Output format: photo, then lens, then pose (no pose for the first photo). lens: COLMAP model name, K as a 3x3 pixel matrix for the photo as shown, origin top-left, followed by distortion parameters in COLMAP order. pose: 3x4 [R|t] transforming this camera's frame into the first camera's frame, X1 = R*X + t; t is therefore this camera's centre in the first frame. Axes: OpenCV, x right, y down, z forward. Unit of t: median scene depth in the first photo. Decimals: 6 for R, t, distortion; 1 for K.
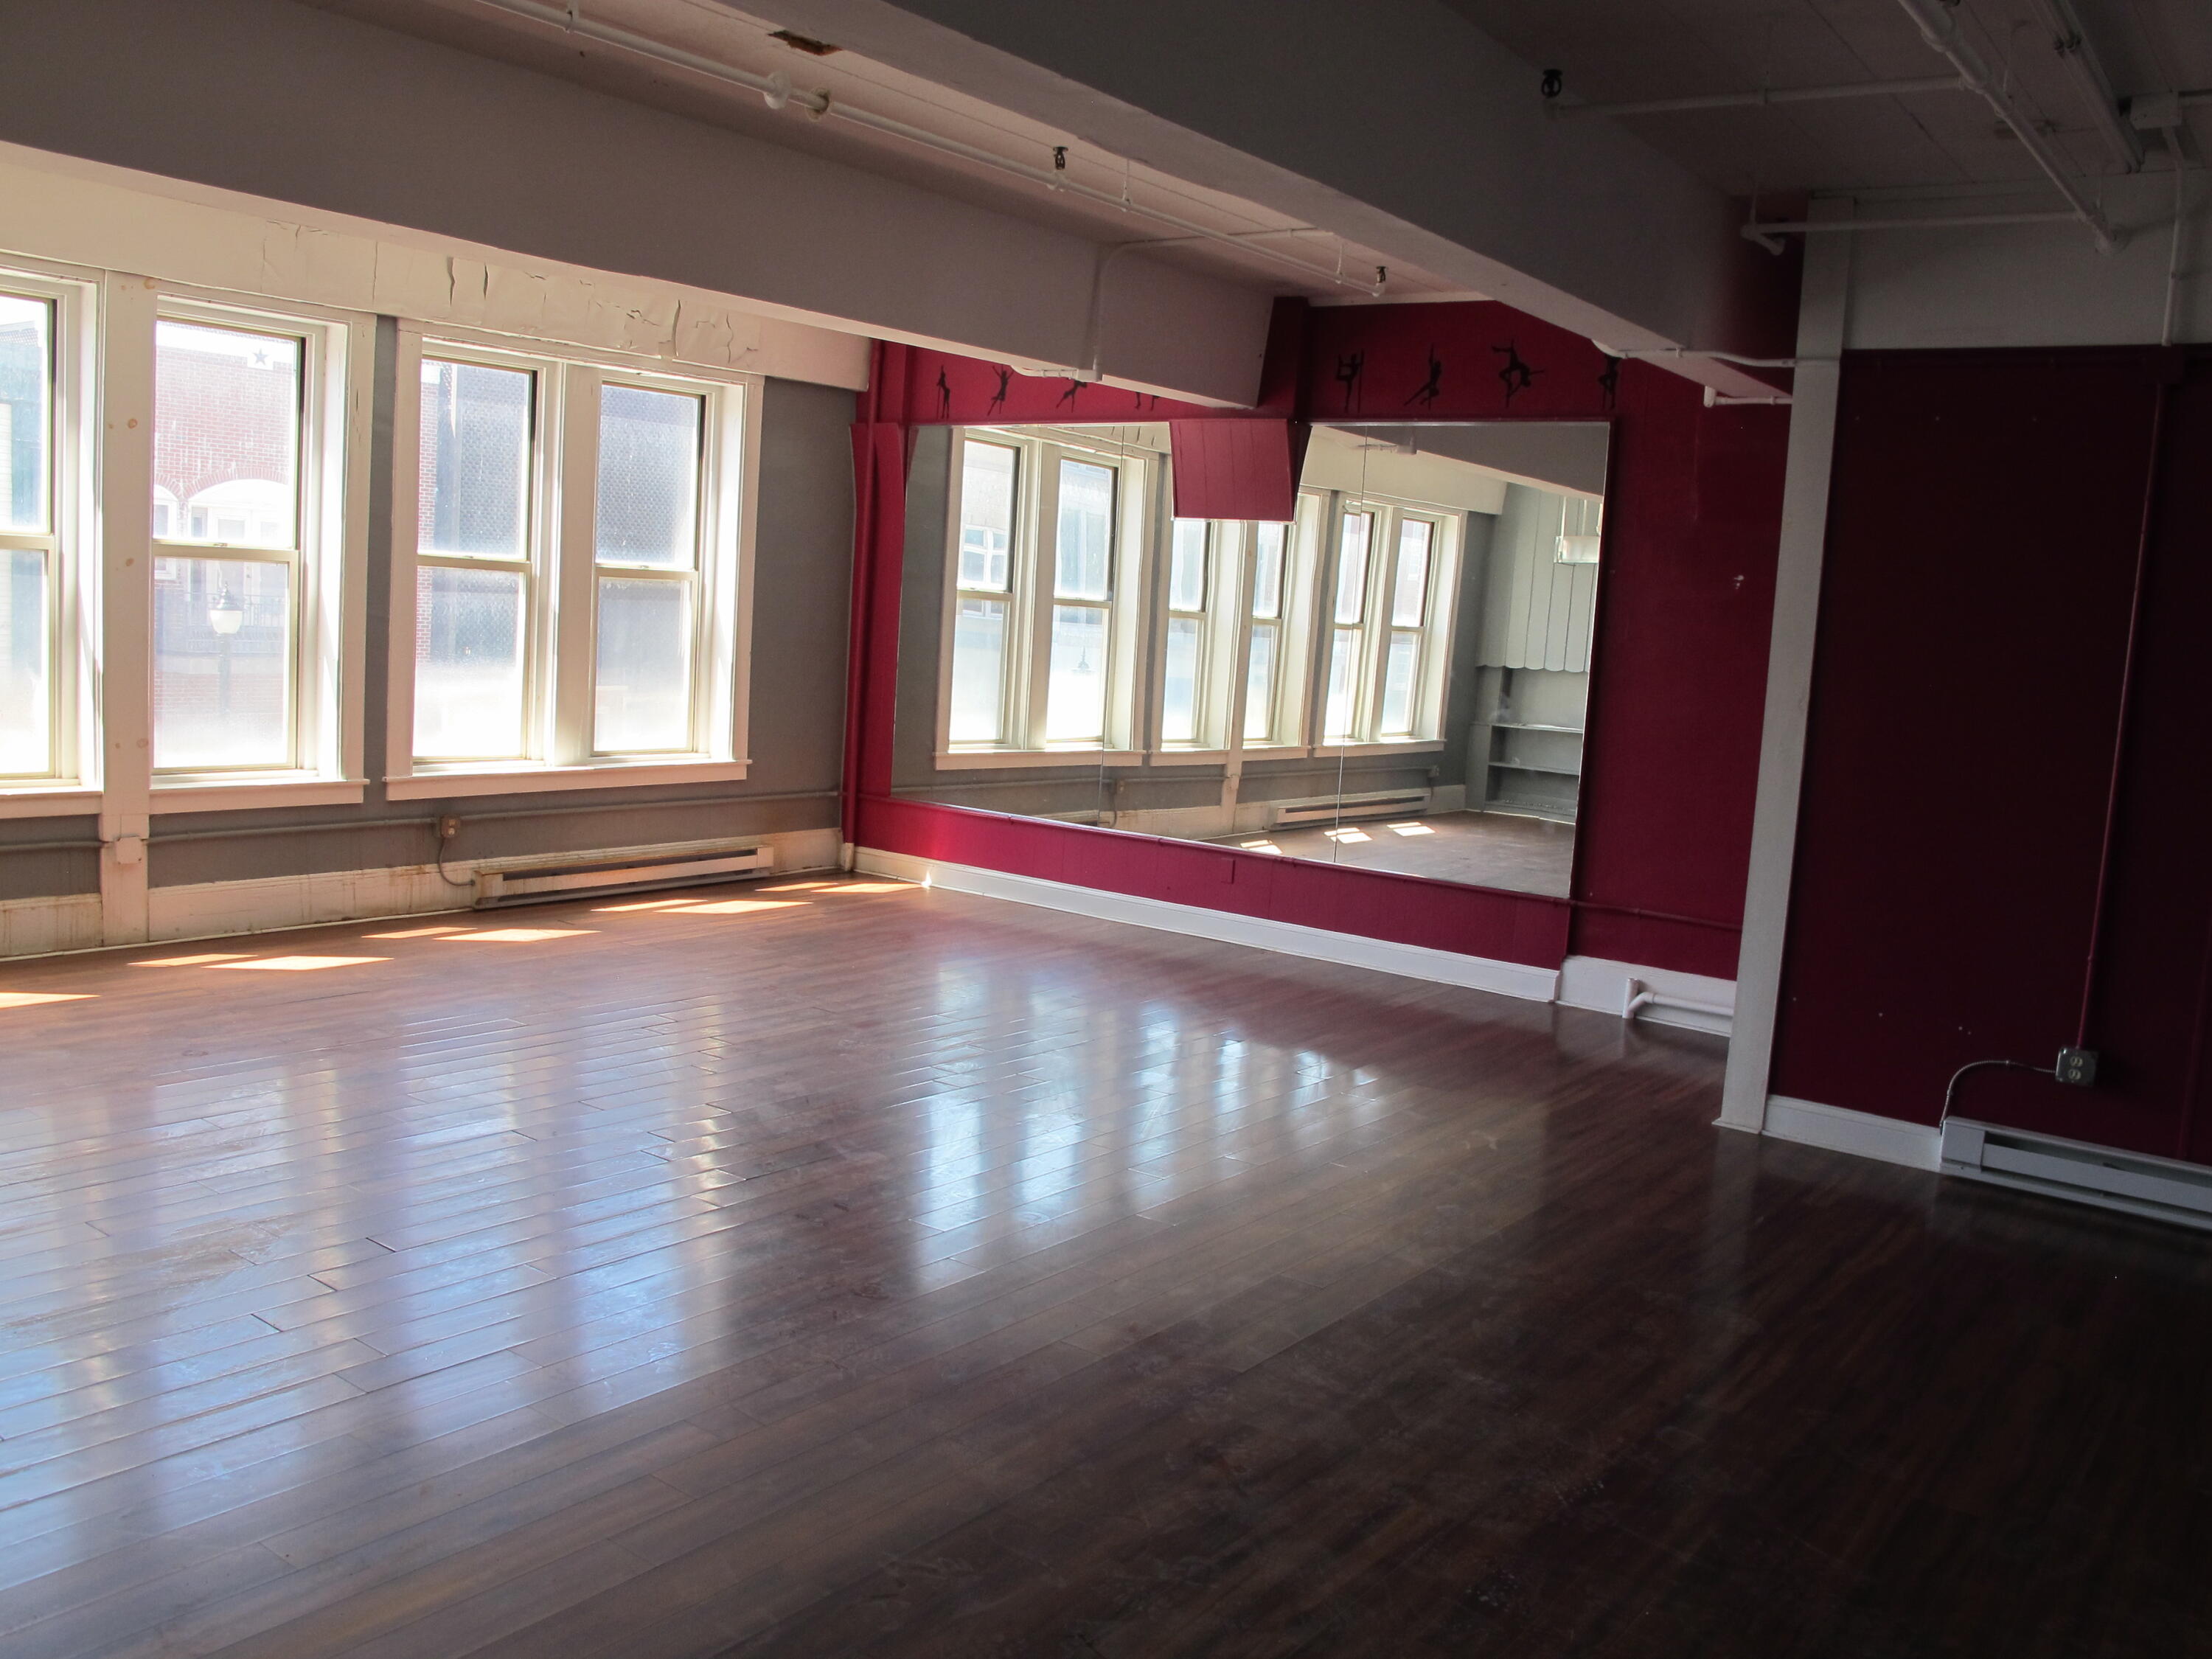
lens RADIAL K [[1814.1, 0, 1106.0], [0, 1814.1, 829.5], [0, 0, 1]] dist [-0.134771, 0.008370]
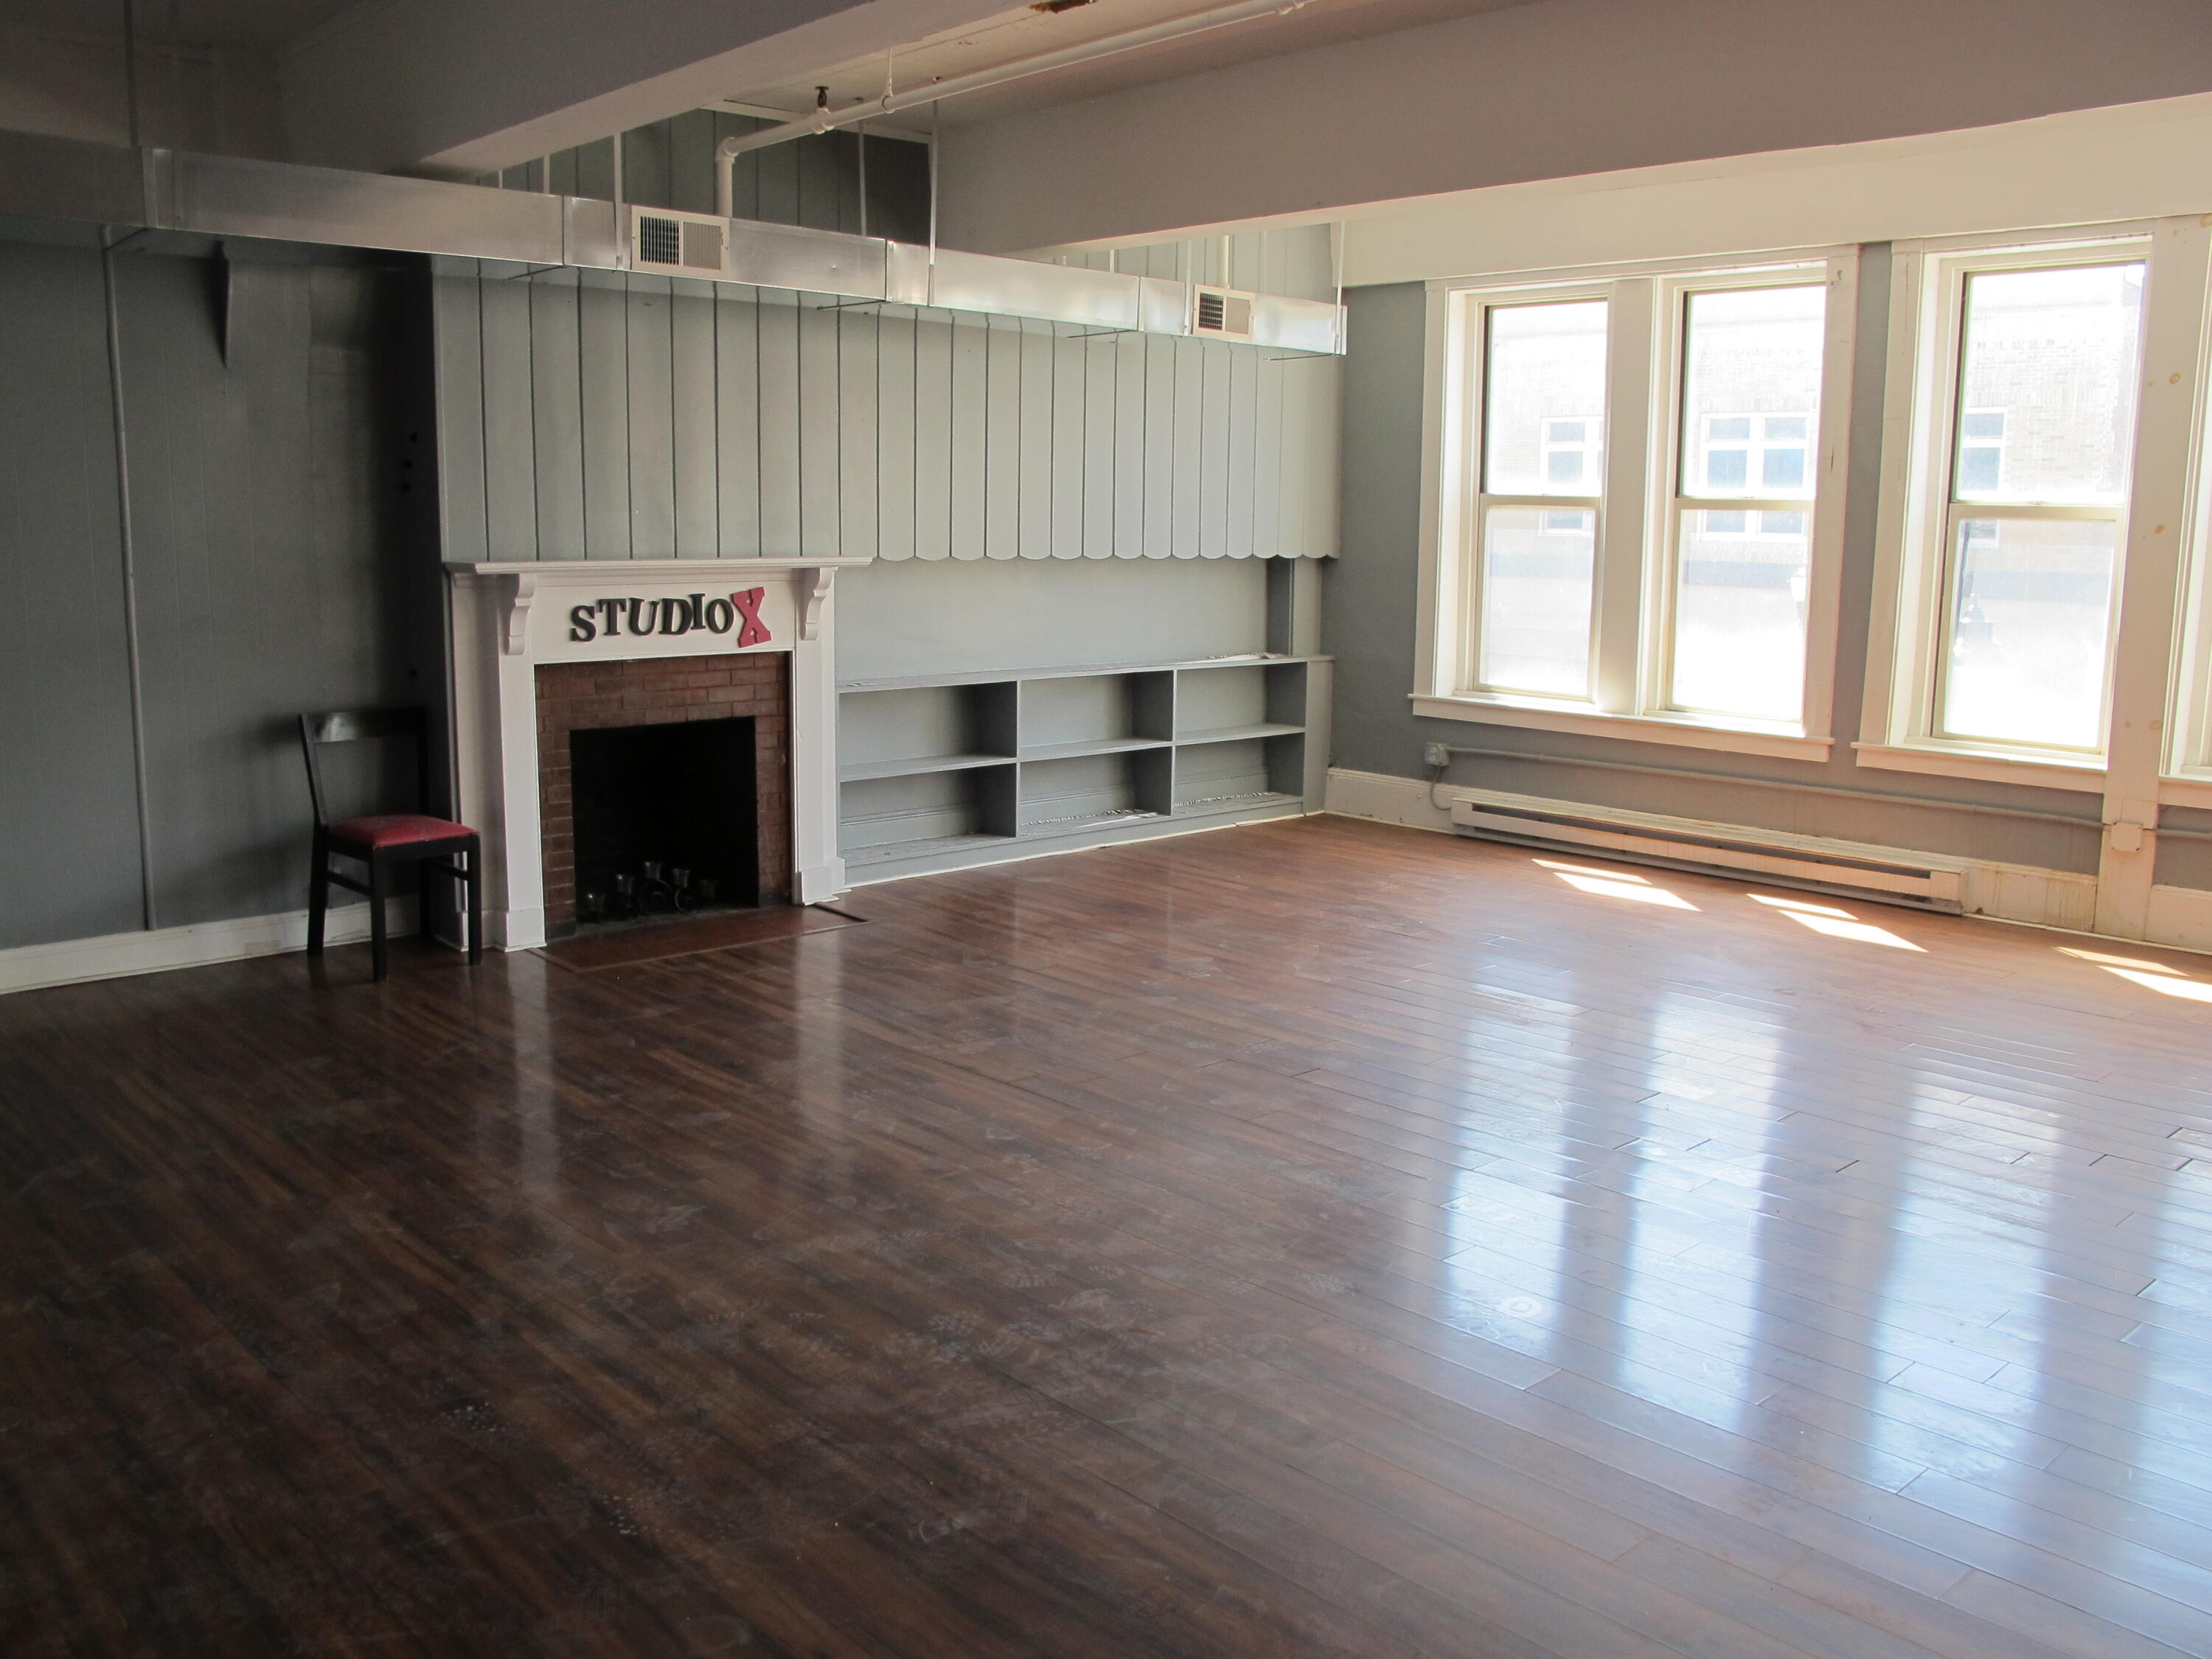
lens RADIAL K [[1812.9, 0, 1105.1], [0, 1812.9, 906.7], [0, 0, 1]] dist [-0.060334, -0.000731]
pose [[-0.163341, 0.148208, -0.975374, 0.708343], [-0.132066, 0.976469, 0.170491, -0.063252], [0.977690, 0.156662, -0.139924, 0.891340]]
